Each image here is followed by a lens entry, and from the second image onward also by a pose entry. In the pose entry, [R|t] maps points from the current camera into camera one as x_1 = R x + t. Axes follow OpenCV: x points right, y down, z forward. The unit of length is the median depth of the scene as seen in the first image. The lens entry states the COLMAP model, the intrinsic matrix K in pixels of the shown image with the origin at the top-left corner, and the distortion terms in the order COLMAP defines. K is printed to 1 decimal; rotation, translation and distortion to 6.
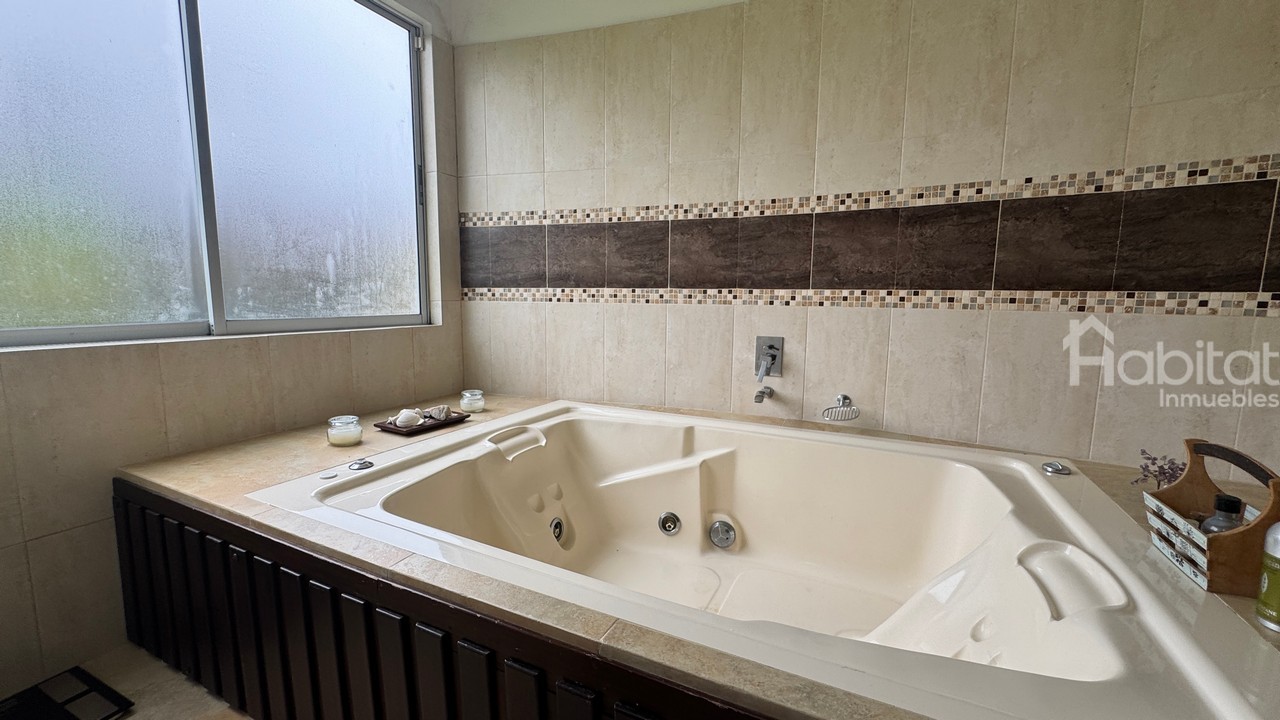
lens RADIAL K [[507.6, 0, 647.9], [0, 507.6, 353.9], [0, 0, 1]] dist [-0.001303, -0.000059]
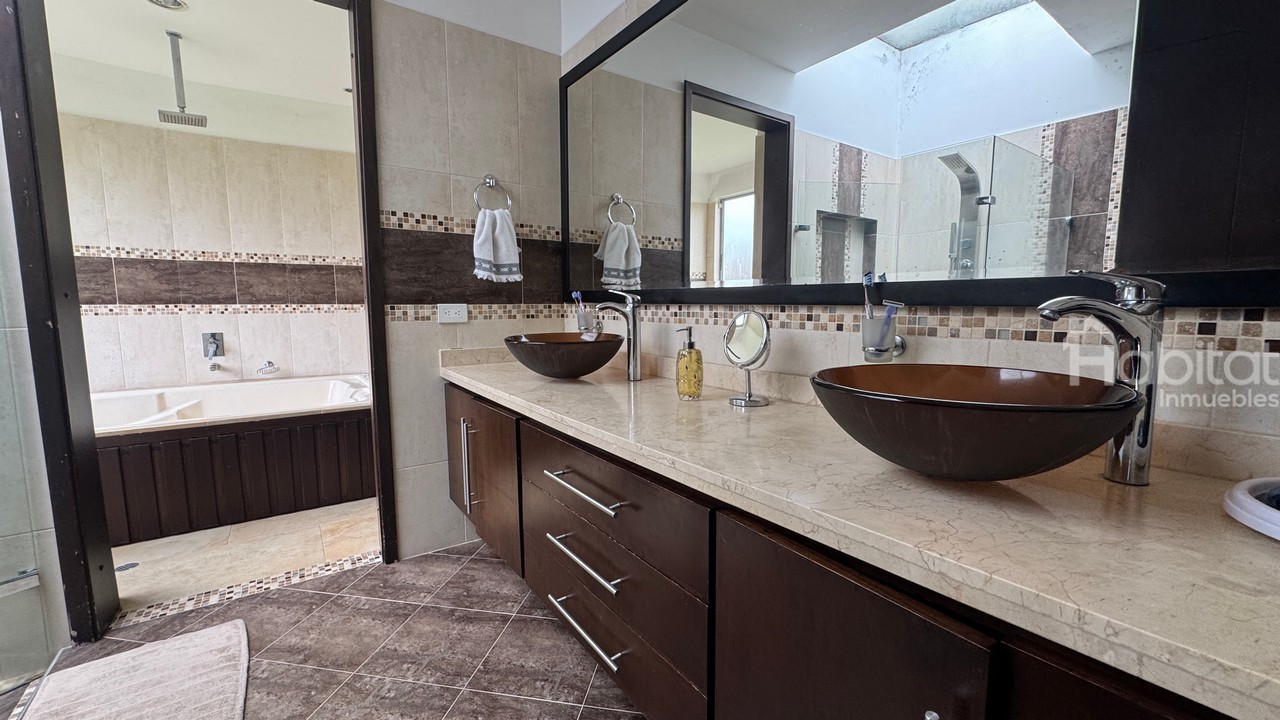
lens RADIAL K [[507.6, 0, 636.7], [0, 507.6, 360.7], [0, 0, 1]] dist [-0.001303, -0.000059]
pose [[0.491981, -0.103758, 0.864401, -0.532609], [0.115553, 0.991871, 0.053291, 0.130970], [-0.862903, 0.073666, 0.499971, -1.047755]]
